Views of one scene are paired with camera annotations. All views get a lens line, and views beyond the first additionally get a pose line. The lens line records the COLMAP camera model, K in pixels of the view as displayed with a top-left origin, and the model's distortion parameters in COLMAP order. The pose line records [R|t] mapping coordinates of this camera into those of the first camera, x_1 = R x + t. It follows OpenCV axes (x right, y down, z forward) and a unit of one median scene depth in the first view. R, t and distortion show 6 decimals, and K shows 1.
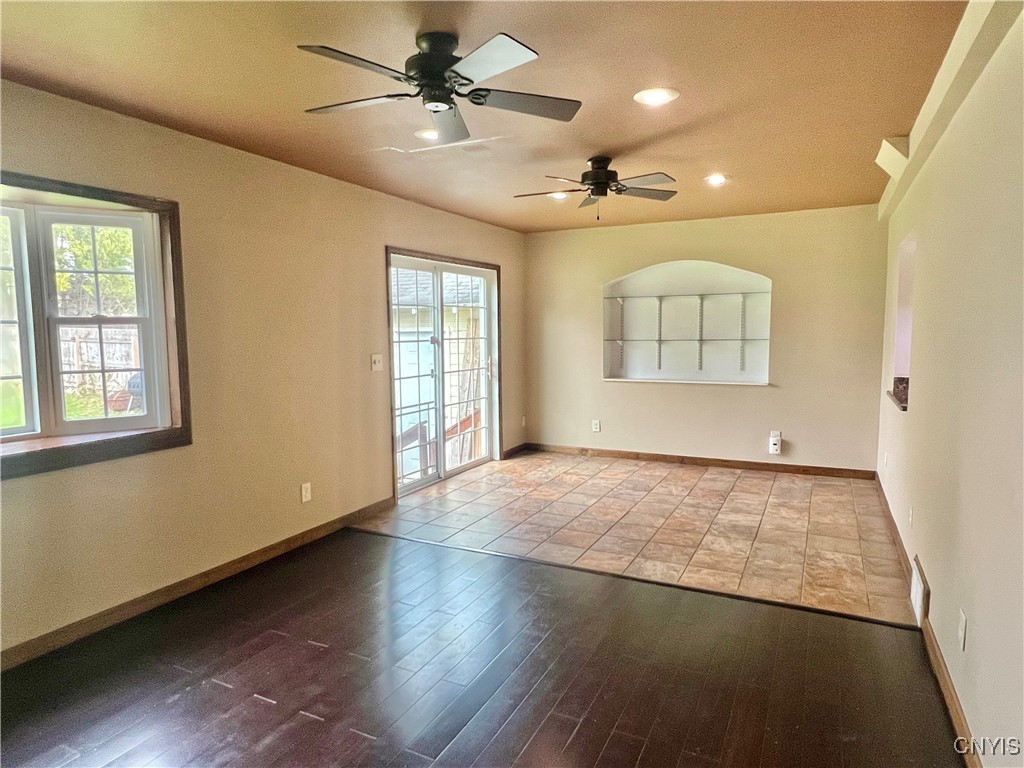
lens RADIAL K [[627.2, 0, 509.5], [0, 627.2, 379.8], [0, 0, 1]] dist [-0.003287, -0.003359]
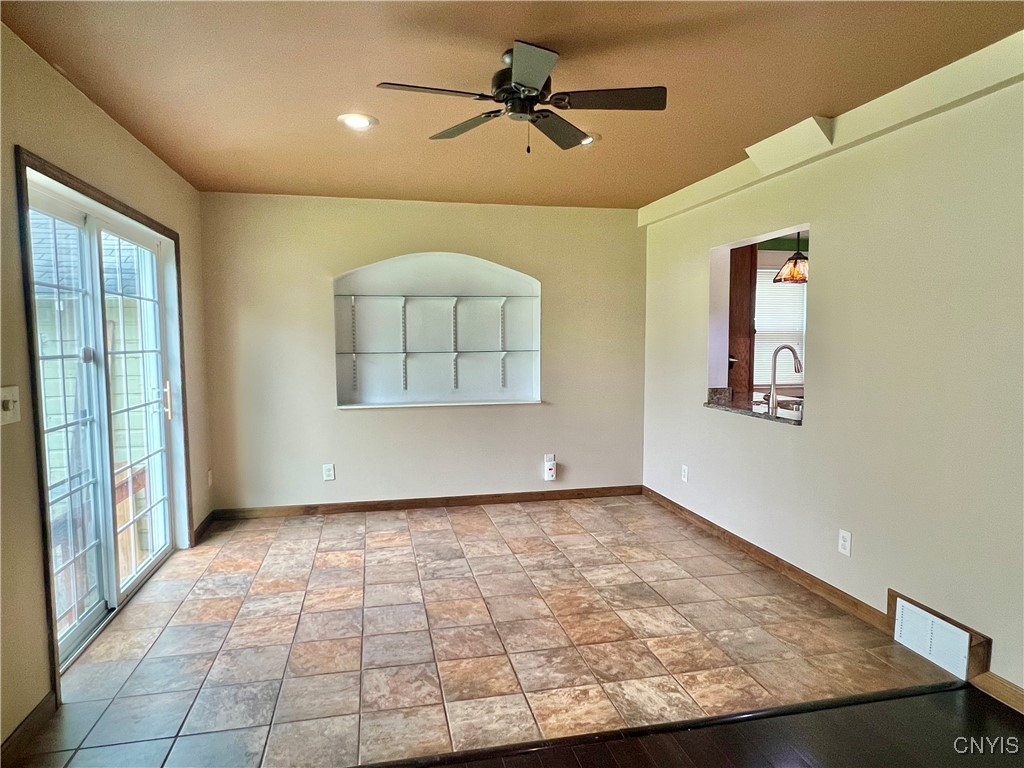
lens RADIAL K [[627.2, 0, 511.4], [0, 627.2, 385.0], [0, 0, 1]] dist [-0.003287, -0.003359]
pose [[0.775433, -0.040243, 0.630146, -0.188429], [0.049723, 0.998760, 0.002598, -0.022705], [-0.629469, 0.029318, 0.776472, 0.386367]]
